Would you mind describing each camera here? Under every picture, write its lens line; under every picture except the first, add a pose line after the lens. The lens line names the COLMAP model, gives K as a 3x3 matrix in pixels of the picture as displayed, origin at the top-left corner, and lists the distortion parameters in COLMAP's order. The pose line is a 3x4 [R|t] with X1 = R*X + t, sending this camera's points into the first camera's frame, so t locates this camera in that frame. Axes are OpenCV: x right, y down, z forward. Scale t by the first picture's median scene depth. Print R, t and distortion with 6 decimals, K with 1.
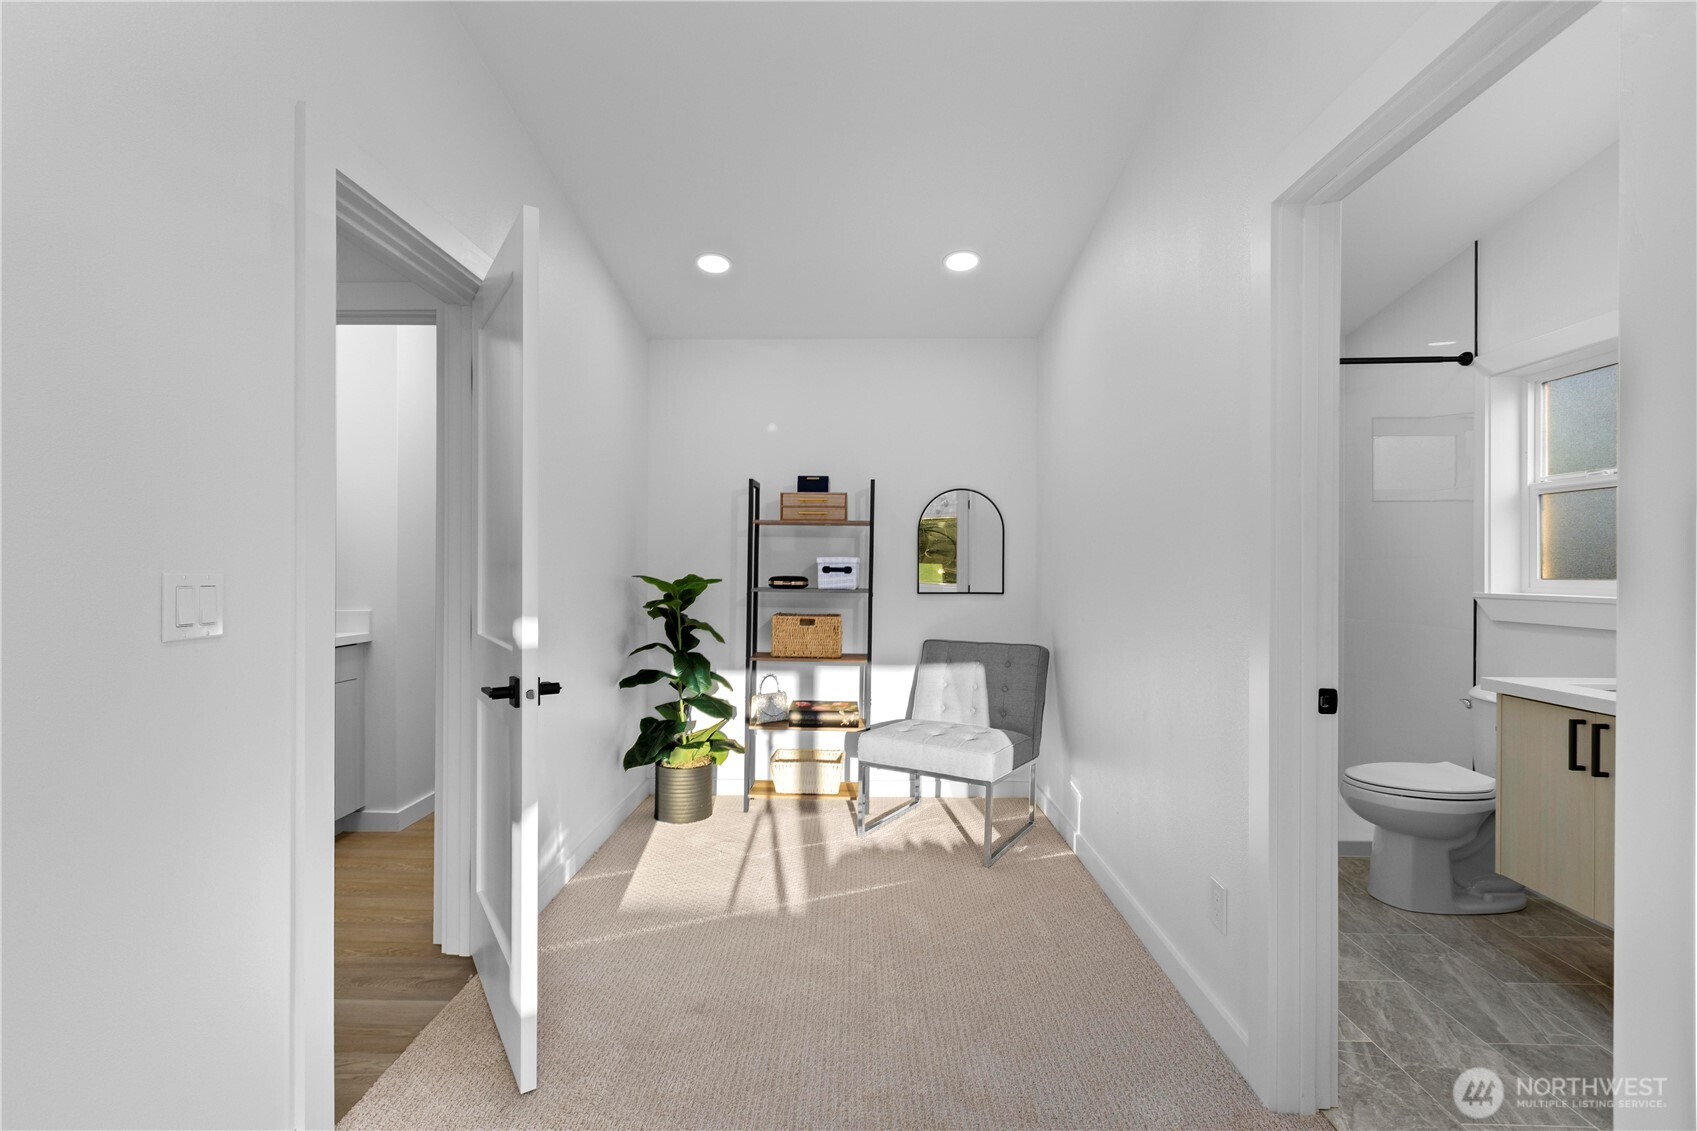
lens RADIAL K [[759.9, 0, 848.9], [0, 759.9, 571.7], [0, 0, 1]] dist [0.003341, 0.000301]
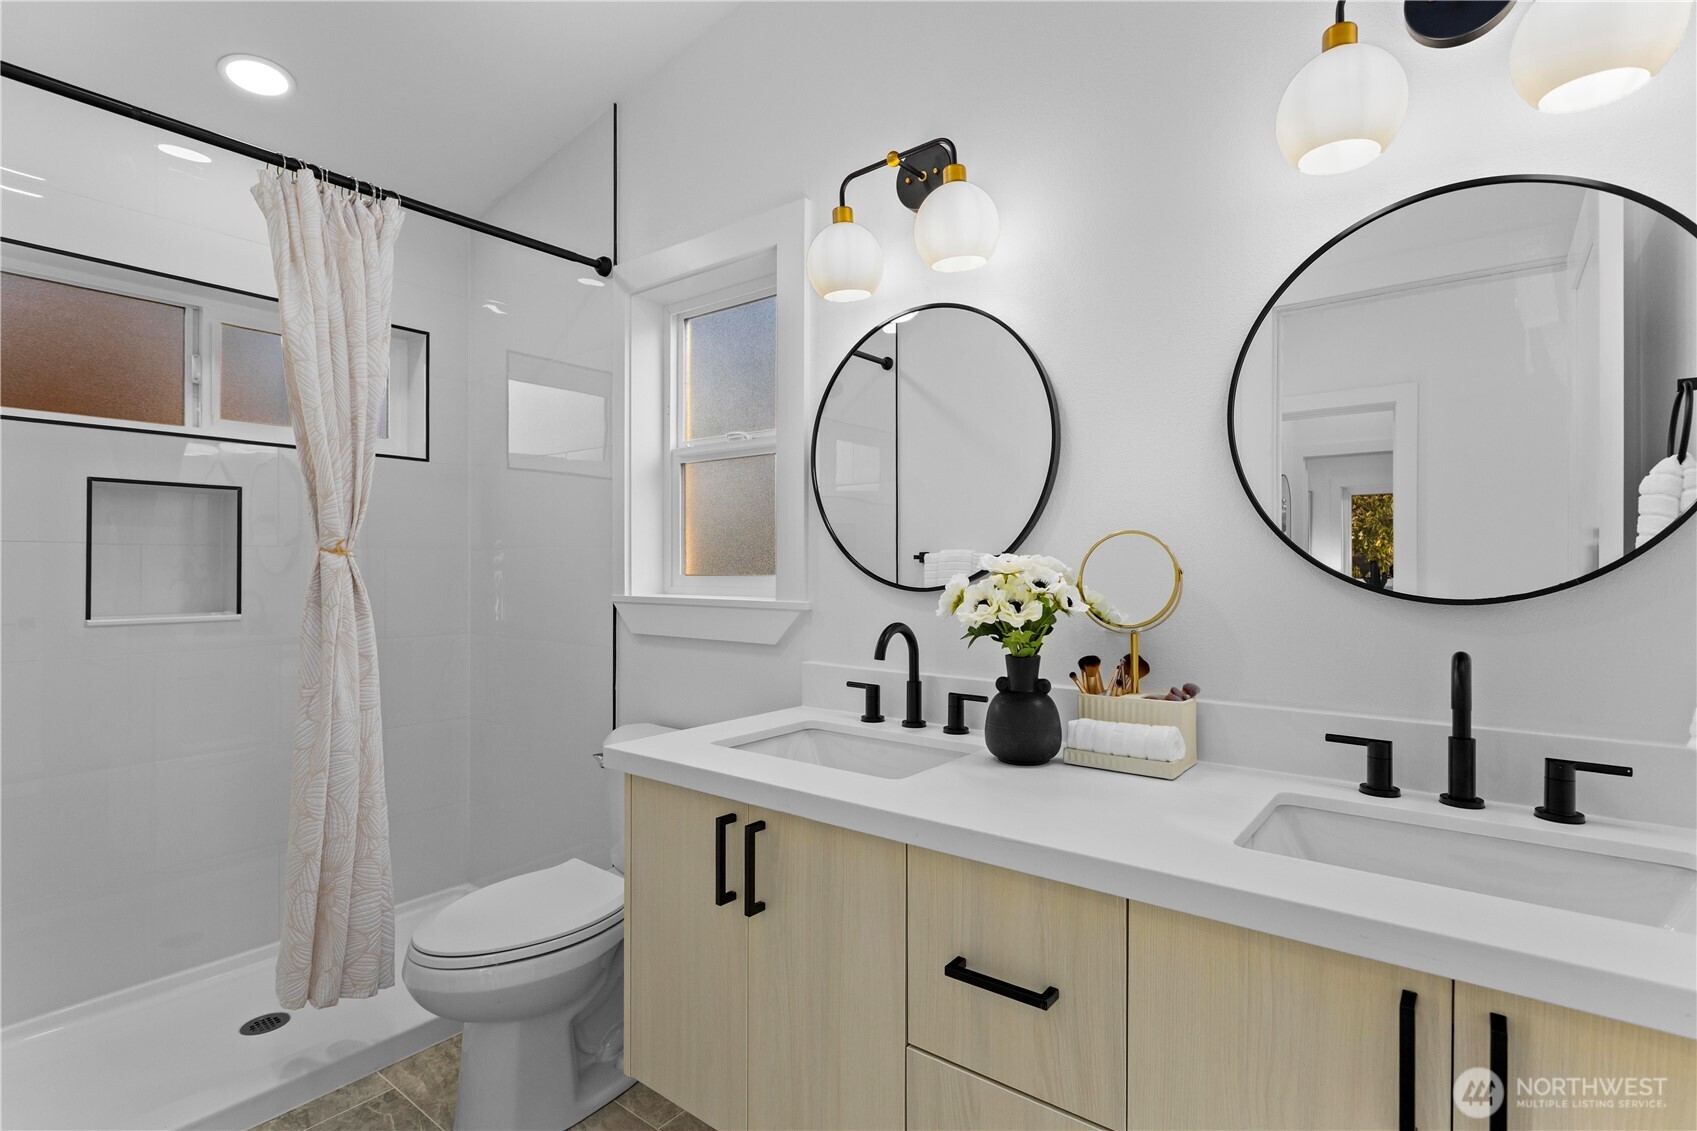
lens RADIAL K [[816.4, 0, 851.3], [0, 816.4, 568.2], [0, 0, 1]] dist [0.003653, 0.001431]
pose [[0.593943, 0.003044, 0.804501, 0.352359], [0.000325, 0.999992, -0.004024, 0.005040], [-0.804507, 0.002651, 0.593937, 0.381896]]
